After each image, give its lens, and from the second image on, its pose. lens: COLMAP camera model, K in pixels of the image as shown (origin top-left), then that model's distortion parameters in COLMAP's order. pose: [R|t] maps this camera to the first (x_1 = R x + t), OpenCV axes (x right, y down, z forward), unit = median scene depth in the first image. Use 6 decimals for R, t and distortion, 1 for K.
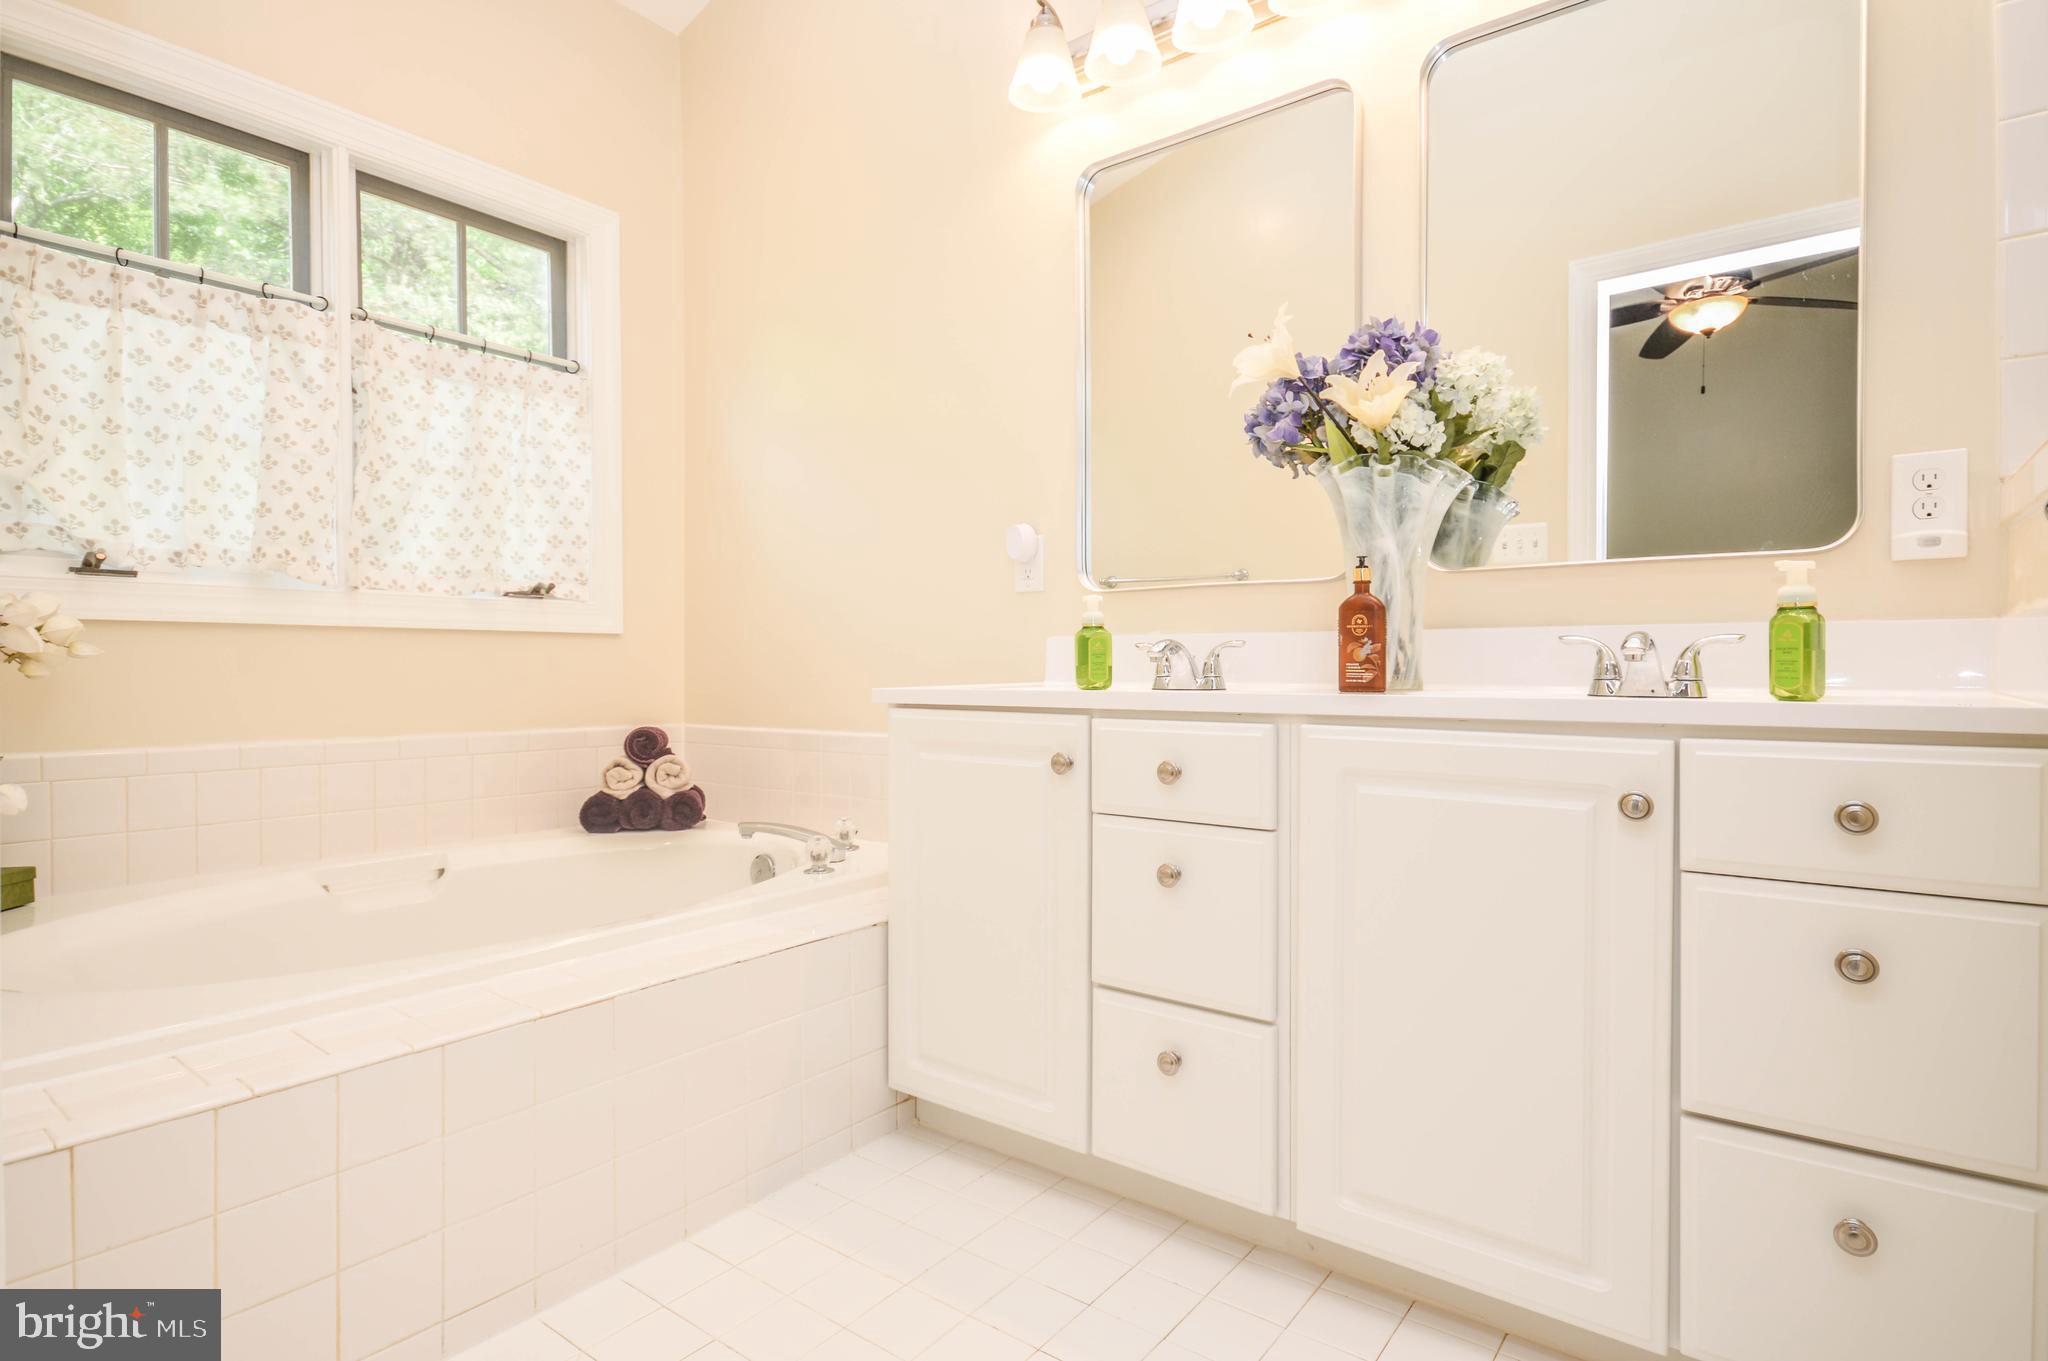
lens RADIAL K [[1078.7, 0, 1022.8], [0, 1078.7, 679.9], [0, 0, 1]] dist [0.015867, -0.005266]
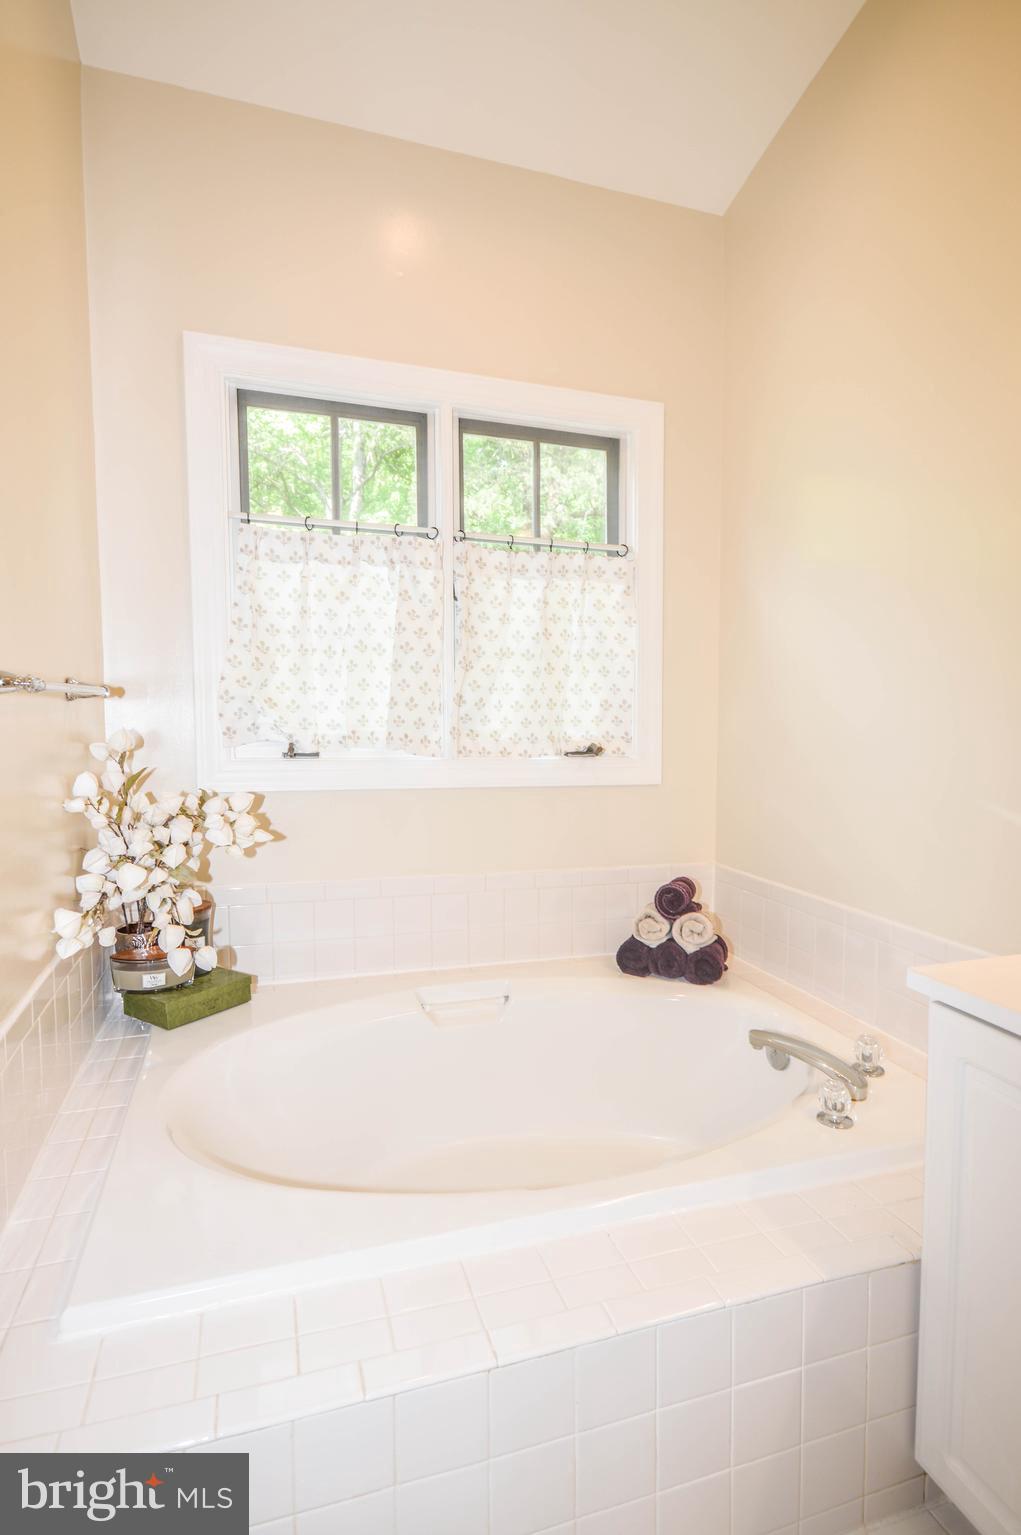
lens RADIAL K [[808.5, 0, 509.9], [0, 808.5, 759.3], [0, 0, 1]] dist [0.015867, -0.005266]
pose [[0.828024, 0.031400, -0.559813, -0.035363], [-0.004552, 0.998774, 0.049289, -0.124261], [0.560674, -0.038264, 0.827152, 0.249590]]
